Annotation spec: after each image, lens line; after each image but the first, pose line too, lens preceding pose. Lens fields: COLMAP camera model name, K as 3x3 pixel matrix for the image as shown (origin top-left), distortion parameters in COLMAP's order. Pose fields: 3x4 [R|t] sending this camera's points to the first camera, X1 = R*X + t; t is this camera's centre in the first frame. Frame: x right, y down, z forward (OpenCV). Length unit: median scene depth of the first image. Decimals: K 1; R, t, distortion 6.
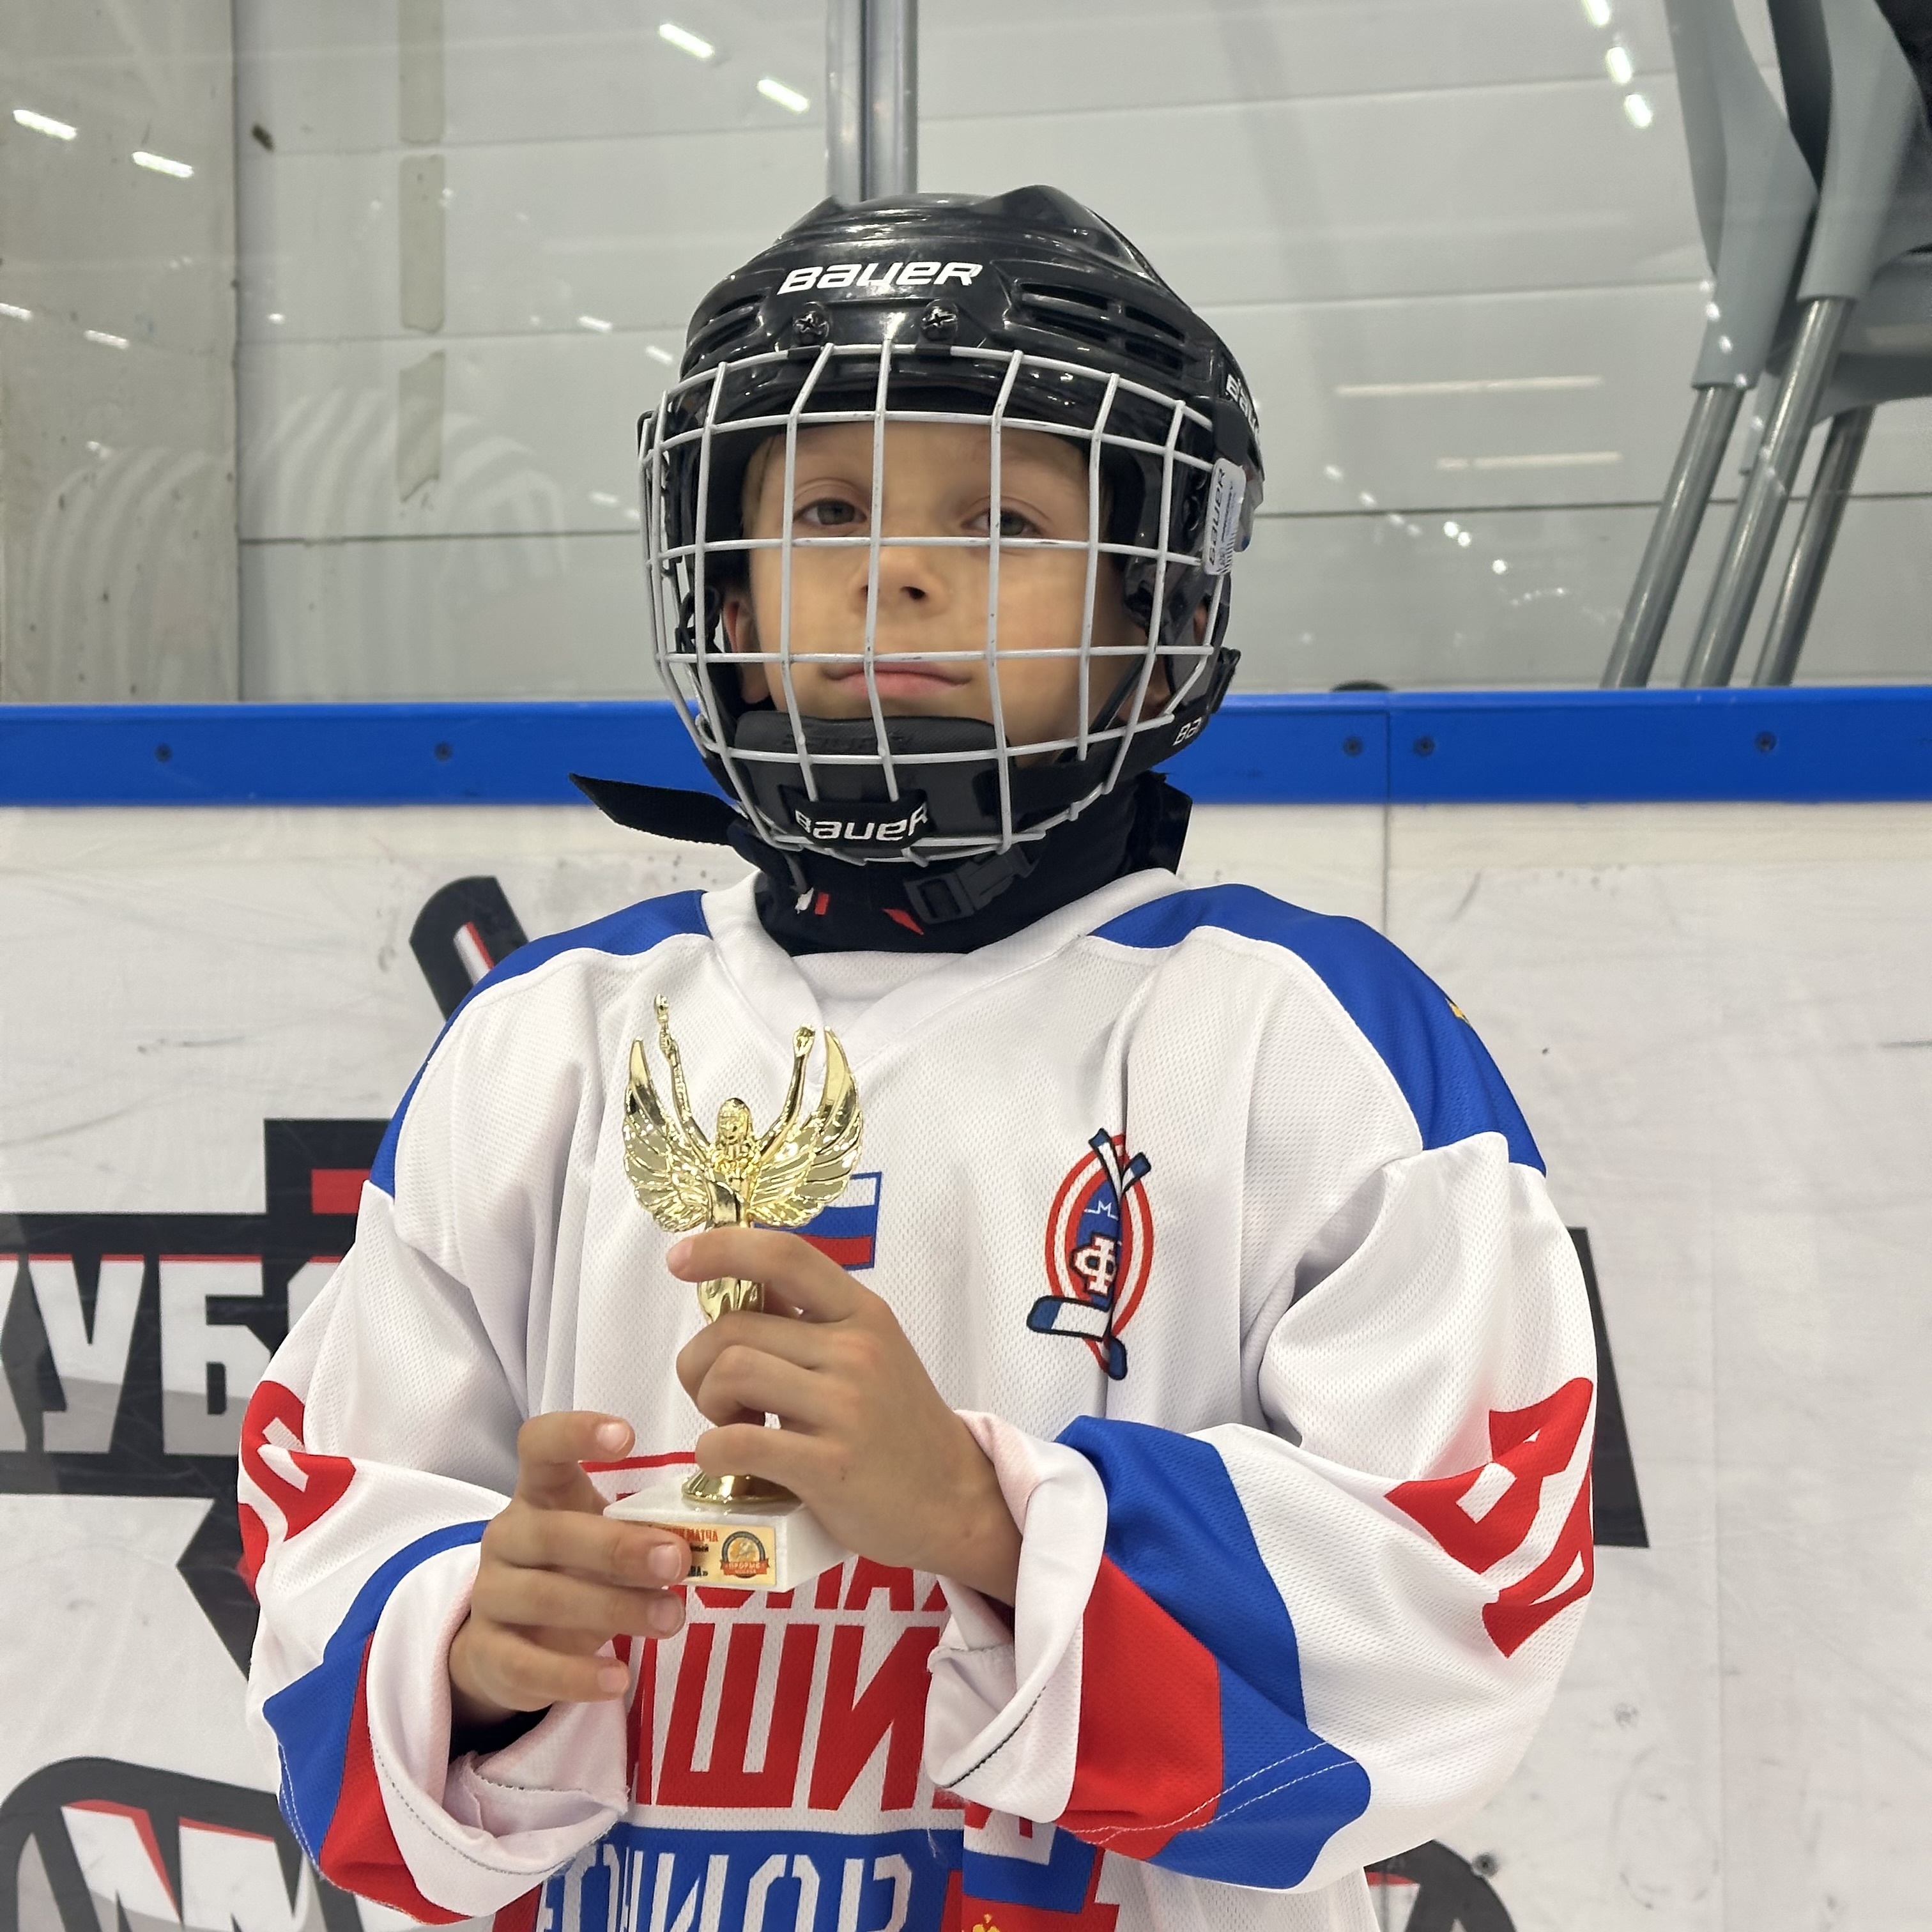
lens RADIAL K [[3496.4, 0, 960.9], [0, 3496.4, 922.7], [0, 0, 1]] dist [0.122967, 0.000000]
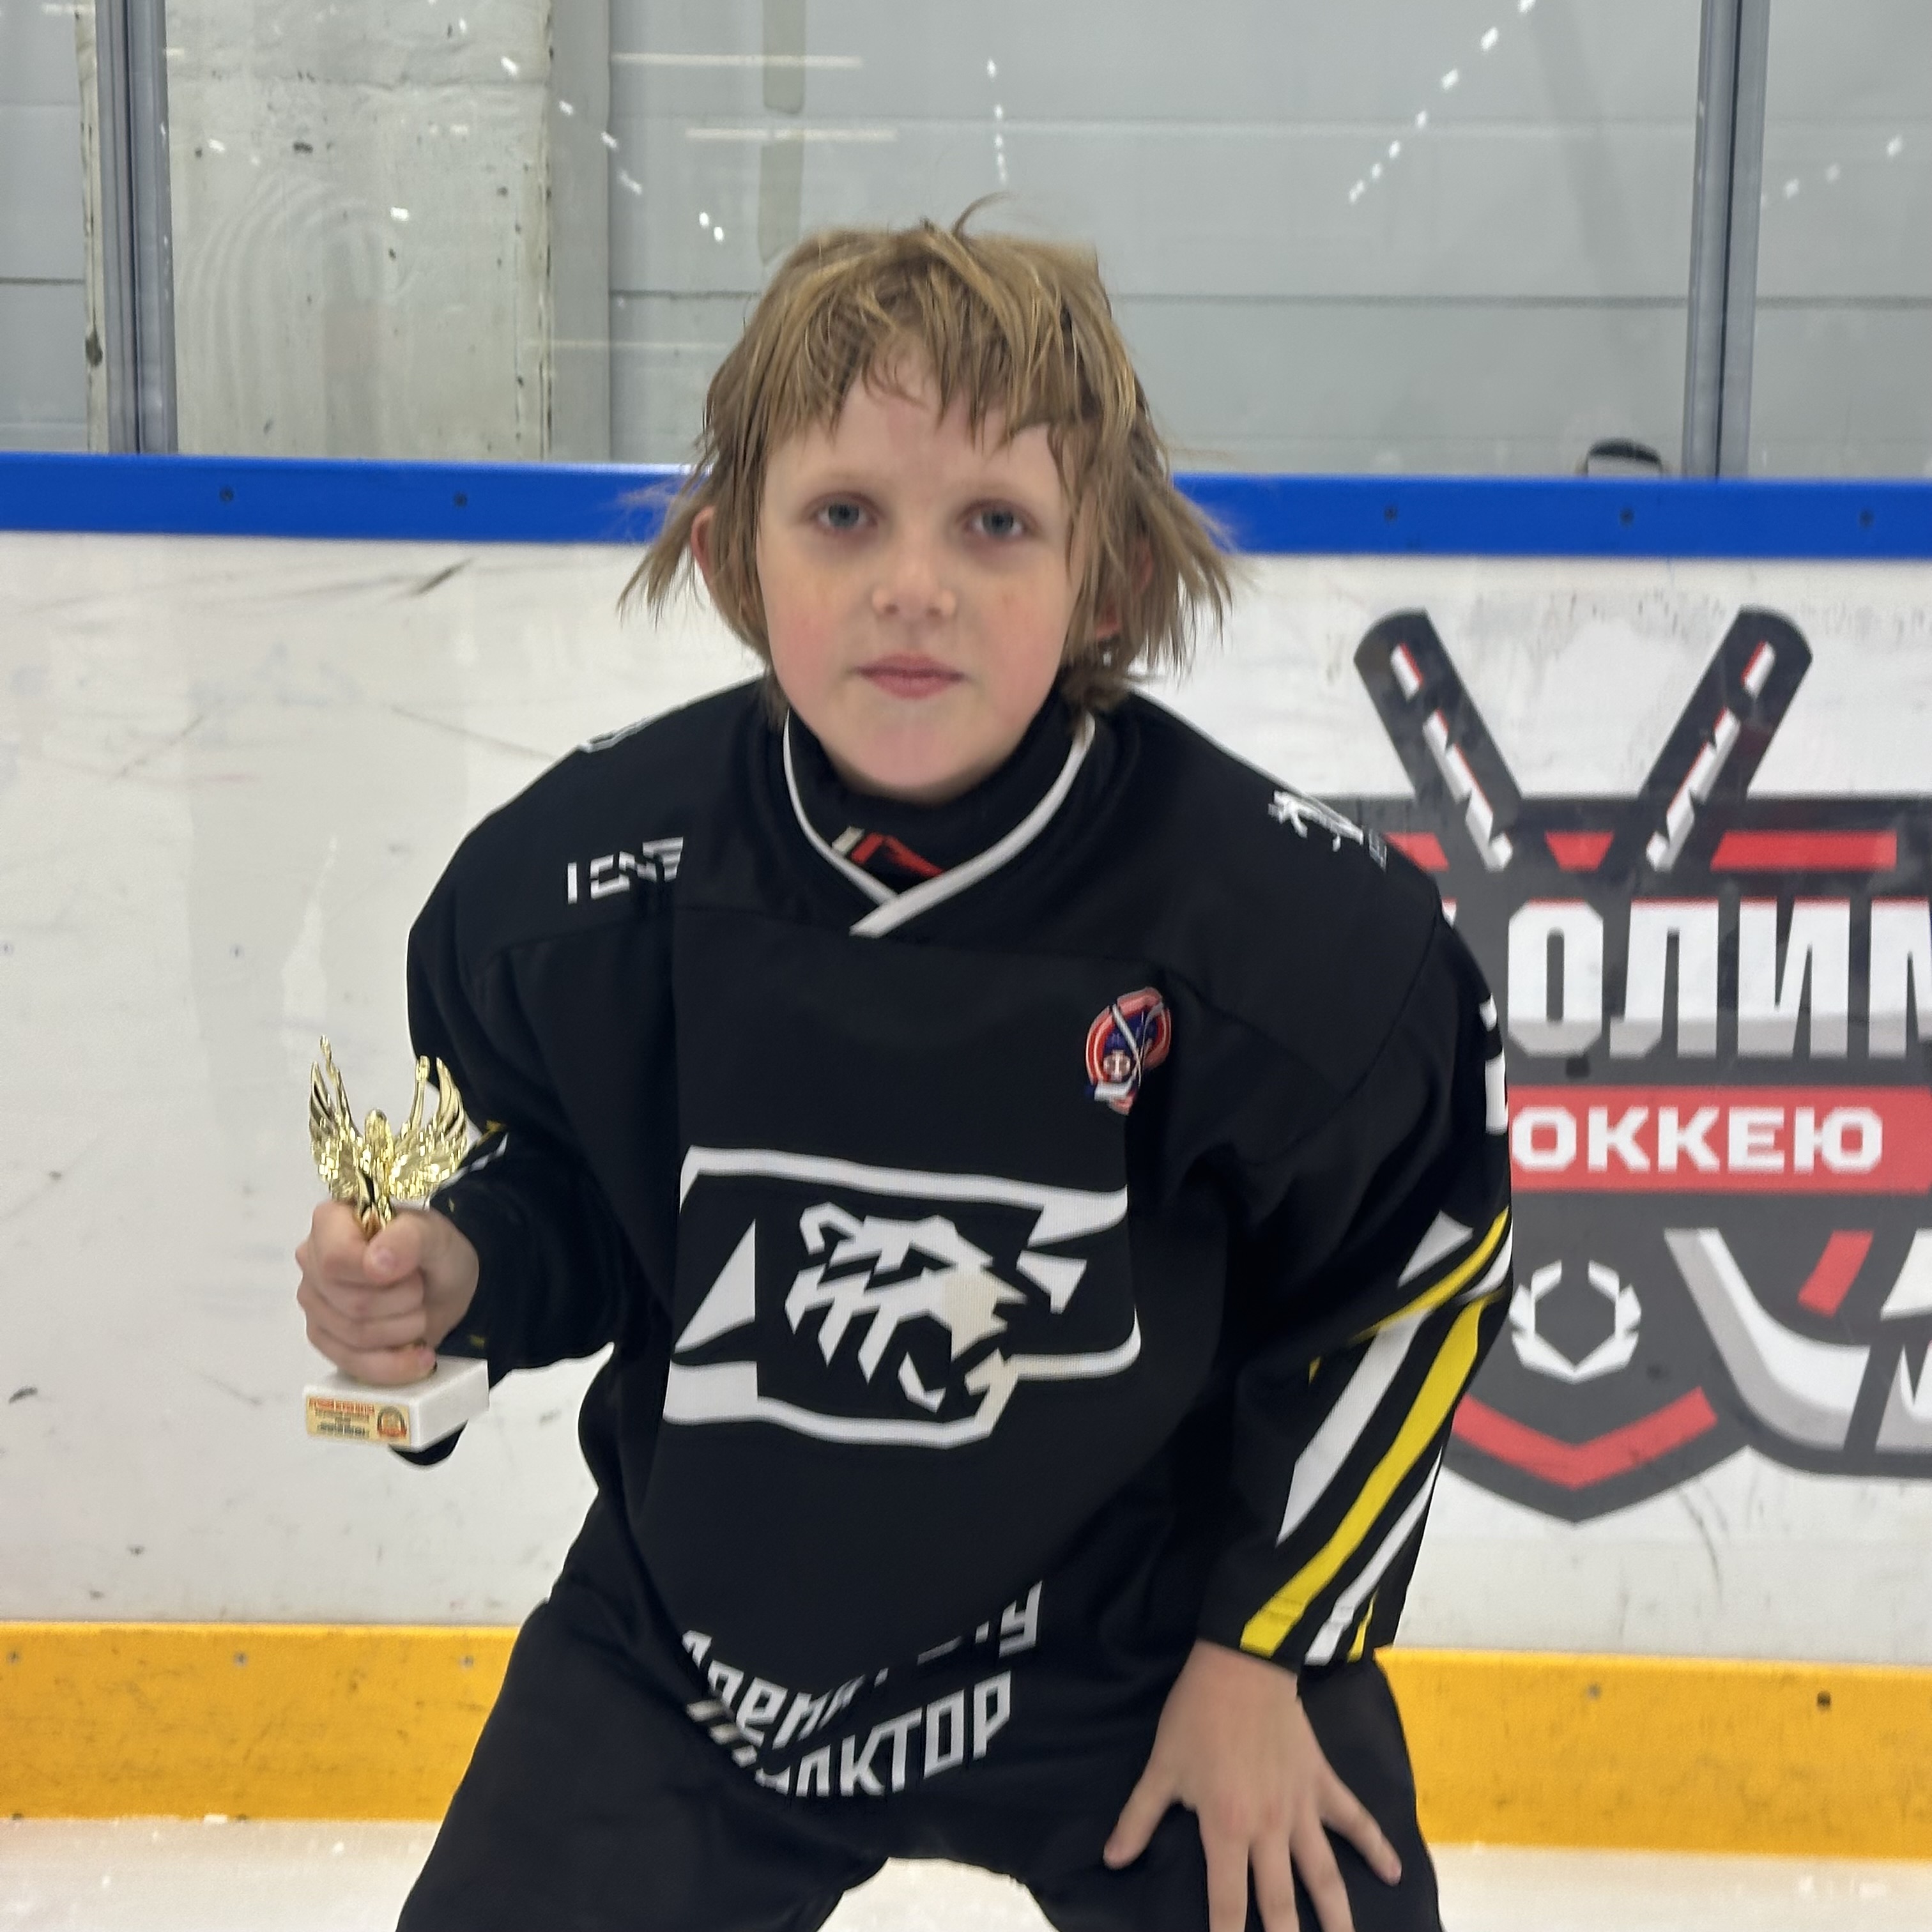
lens RADIAL K [[3496.4, 0, 973.8], [0, 3496.4, 940.0], [0, 0, 1]] dist [0.122967, 0.000000]
pose [[0.971971, -0.015422, 0.234593, -0.590681], [-0.006417, 0.995734, 0.092046, -0.009853], [-0.235011, -0.090971, 0.967726, -0.233272]]
